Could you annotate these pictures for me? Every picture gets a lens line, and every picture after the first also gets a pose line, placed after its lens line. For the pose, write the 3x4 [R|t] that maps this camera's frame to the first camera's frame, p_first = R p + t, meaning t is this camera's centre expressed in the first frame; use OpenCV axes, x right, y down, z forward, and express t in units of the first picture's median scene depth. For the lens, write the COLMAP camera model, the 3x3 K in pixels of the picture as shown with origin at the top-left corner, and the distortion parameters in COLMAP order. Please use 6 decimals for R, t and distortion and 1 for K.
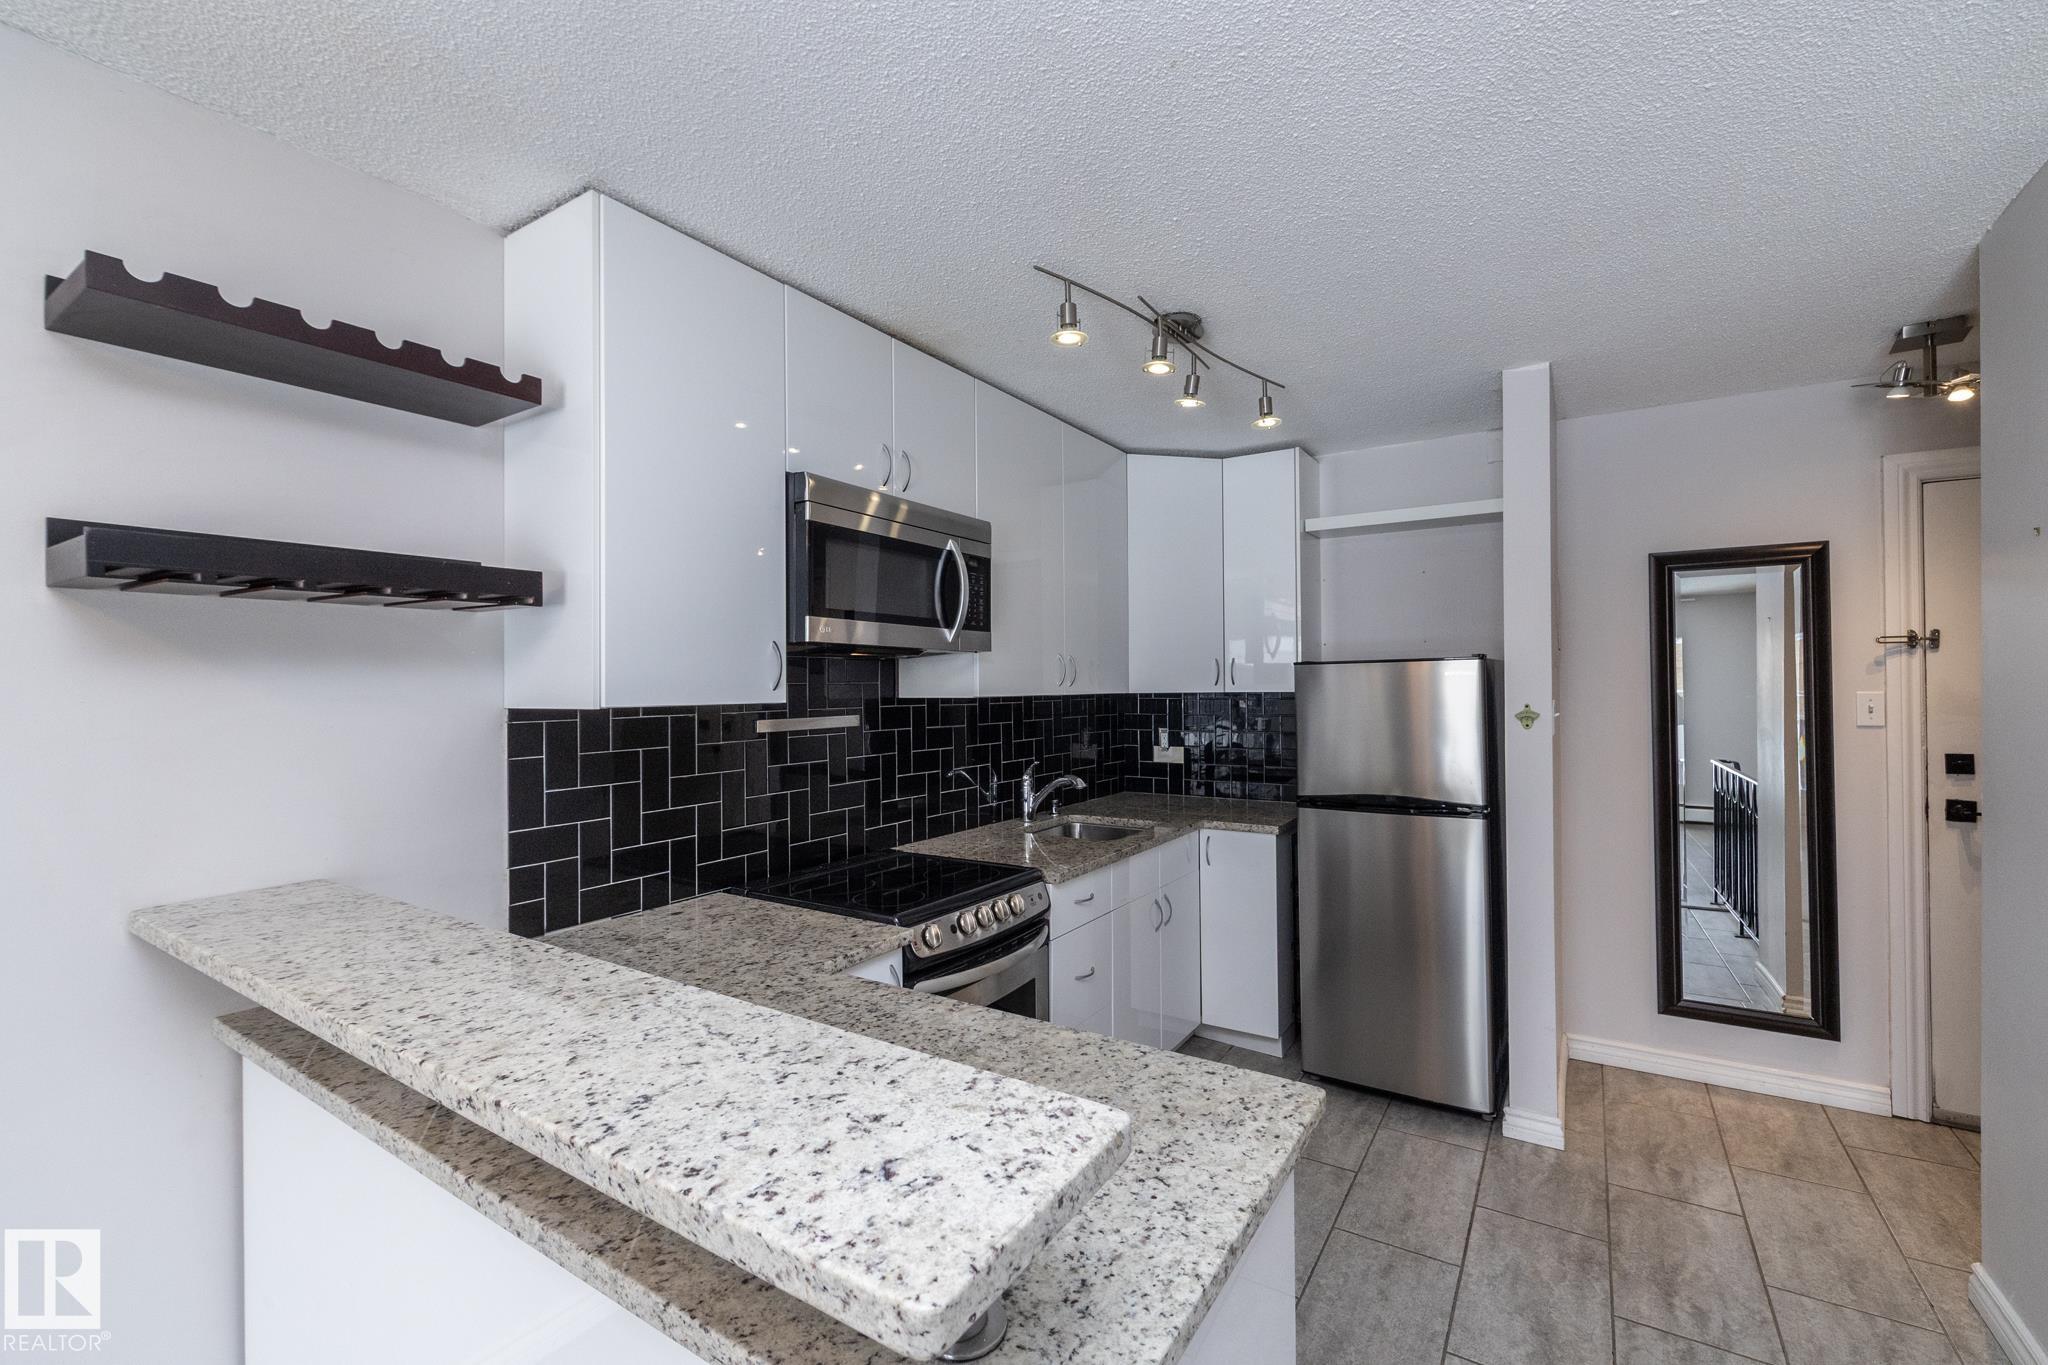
lens RADIAL K [[863.2, 0, 1024.0], [0, 863.2, 682.5], [0, 0, 1]] dist [-0.001763, -0.000310]
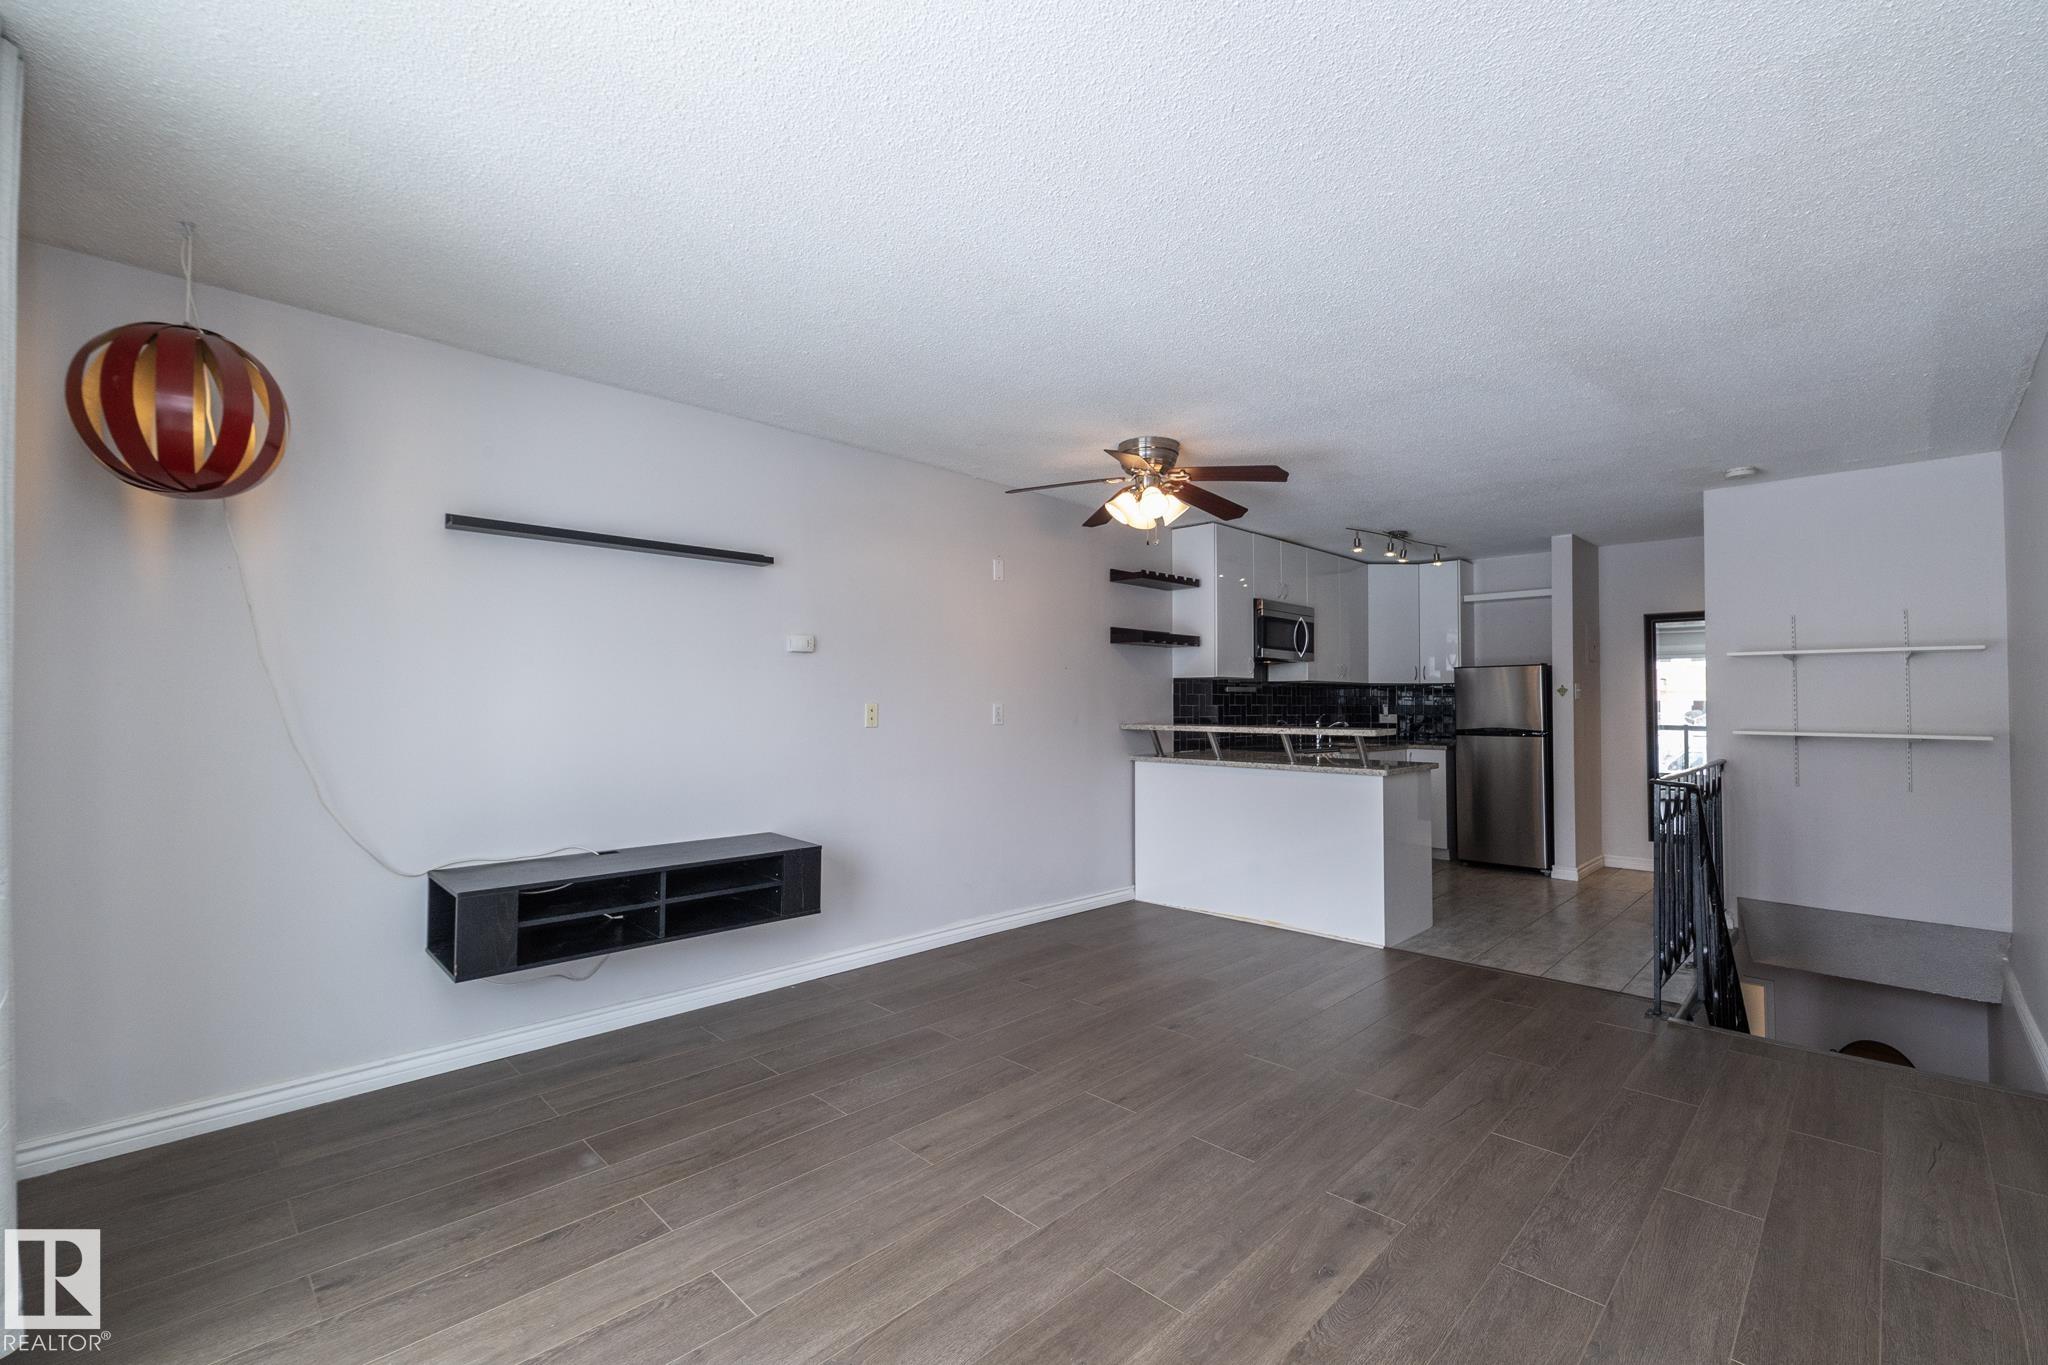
lens RADIAL K [[863.2, 0, 1024.0], [0, 863.2, 682.5], [0, 0, 1]] dist [-0.001763, -0.000310]
pose [[0.976839, 0.006698, -0.213869, -0.306845], [-0.010673, 0.999791, -0.017436, 0.072791], [0.213707, 0.019315, 0.976707, -1.495264]]
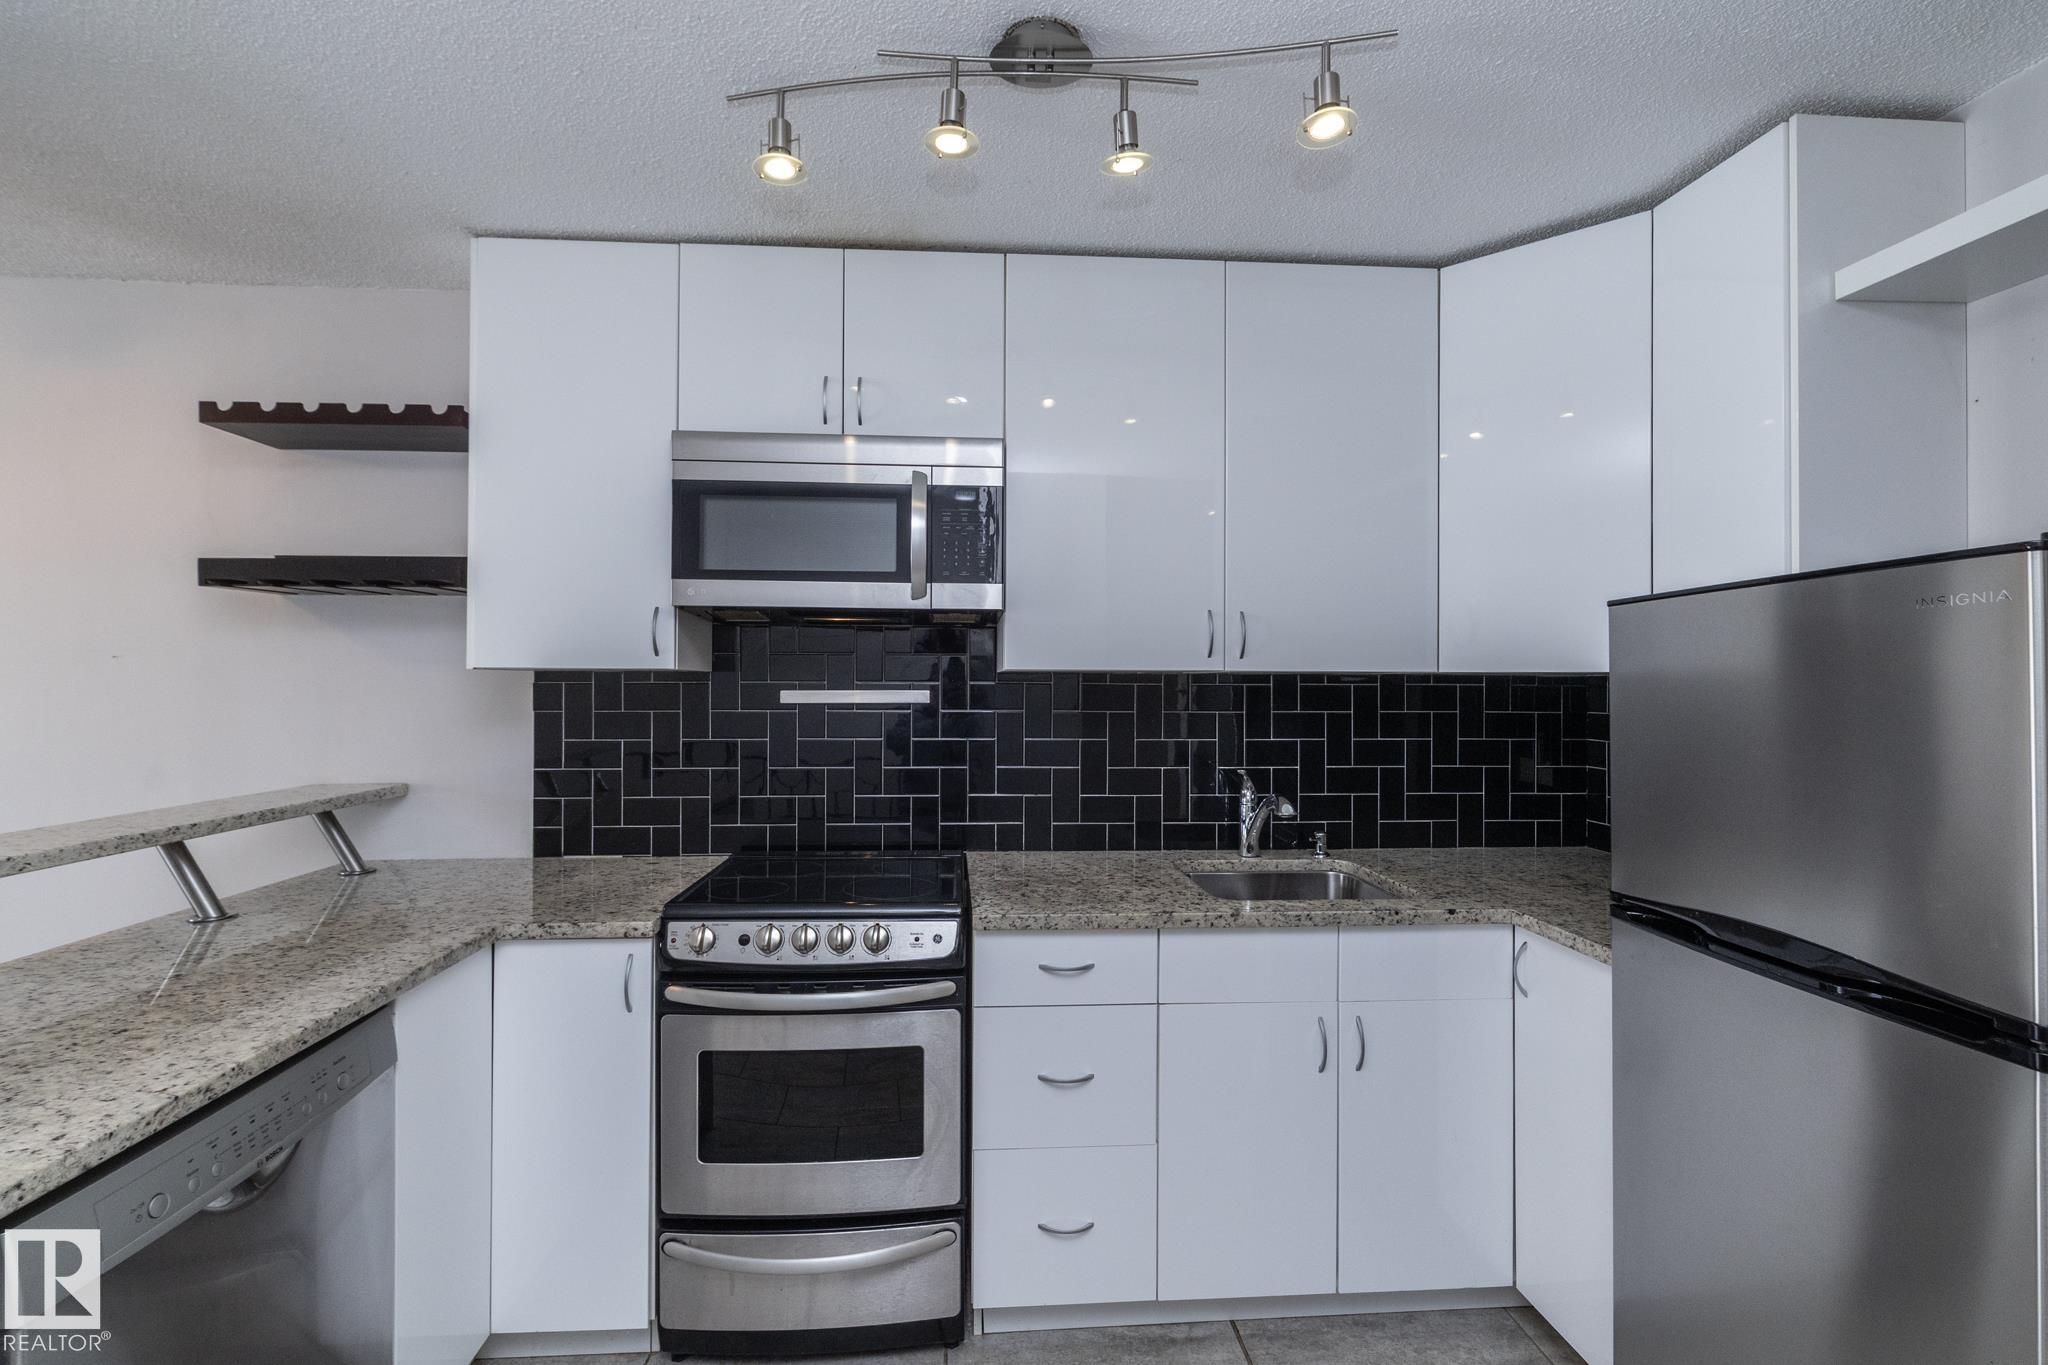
lens RADIAL K [[892.2, 0, 1007.8], [0, 892.2, 677.2], [0, 0, 1]] dist [-0.003454, -0.000204]
pose [[0.592965, 0.008054, -0.805188, 0.579168], [-0.005895, 0.999967, 0.005661, 0.018951], [0.805207, 0.001390, 0.592992, 0.527709]]
